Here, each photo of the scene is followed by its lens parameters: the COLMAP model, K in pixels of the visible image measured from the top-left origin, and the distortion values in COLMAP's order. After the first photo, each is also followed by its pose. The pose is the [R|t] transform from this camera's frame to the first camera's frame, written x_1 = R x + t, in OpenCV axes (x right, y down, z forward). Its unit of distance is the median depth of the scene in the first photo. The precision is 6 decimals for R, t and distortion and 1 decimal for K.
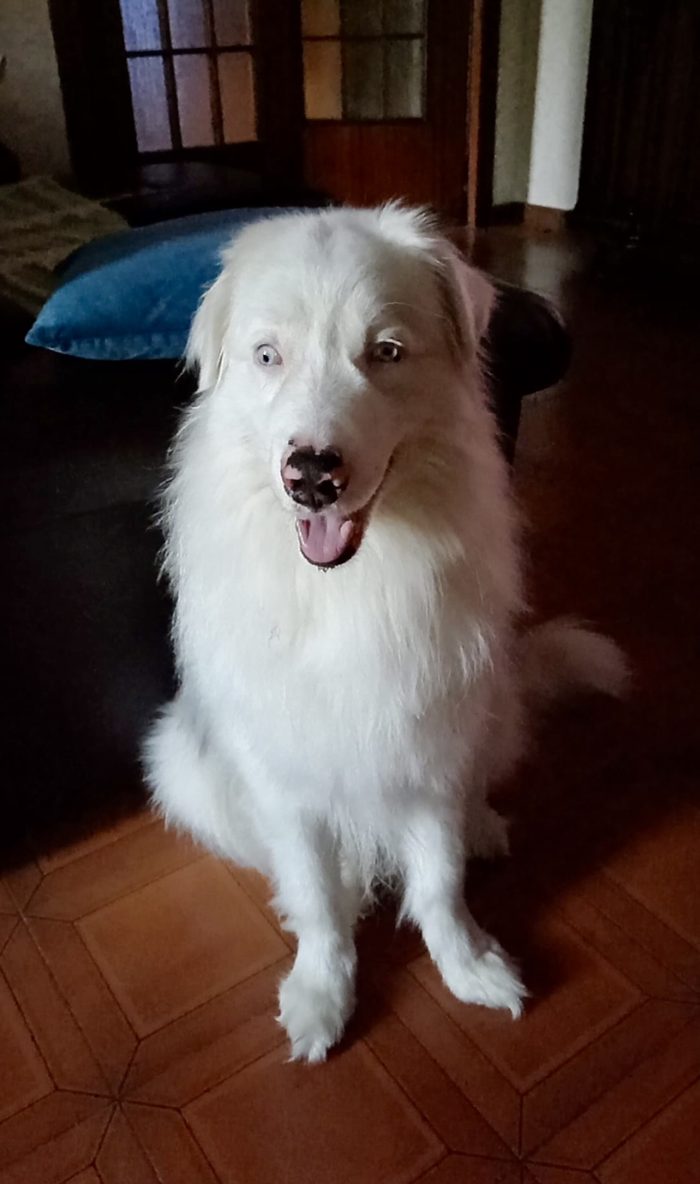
lens RADIAL K [[962.0, 0, 373.0], [0, 962.0, 619.7], [0, 0, 1]] dist [-0.033026, 0.002742]
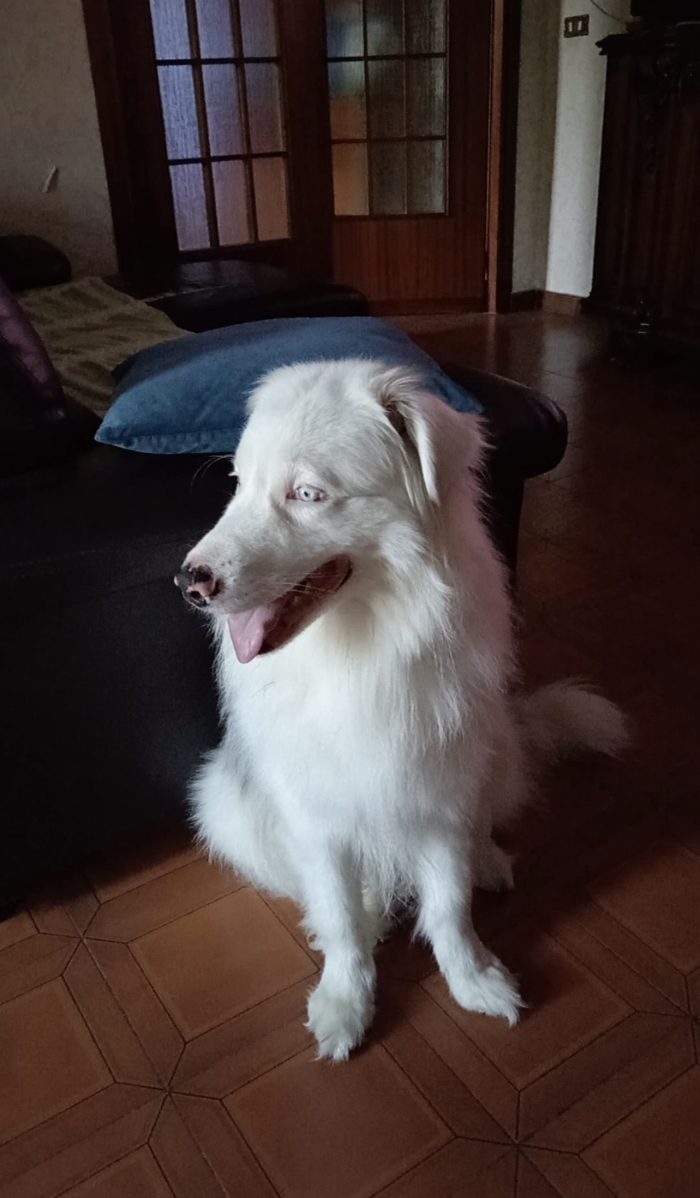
lens RADIAL K [[992.3, 0, 350.0], [0, 992.3, 599.0], [0, 0, 1]] dist [-0.001269, -0.001784]
pose [[0.998560, -0.003389, -0.053540, 0.014211], [-0.001791, 0.995340, -0.096409, 0.019994], [0.053617, 0.096366, 0.993901, -0.183724]]
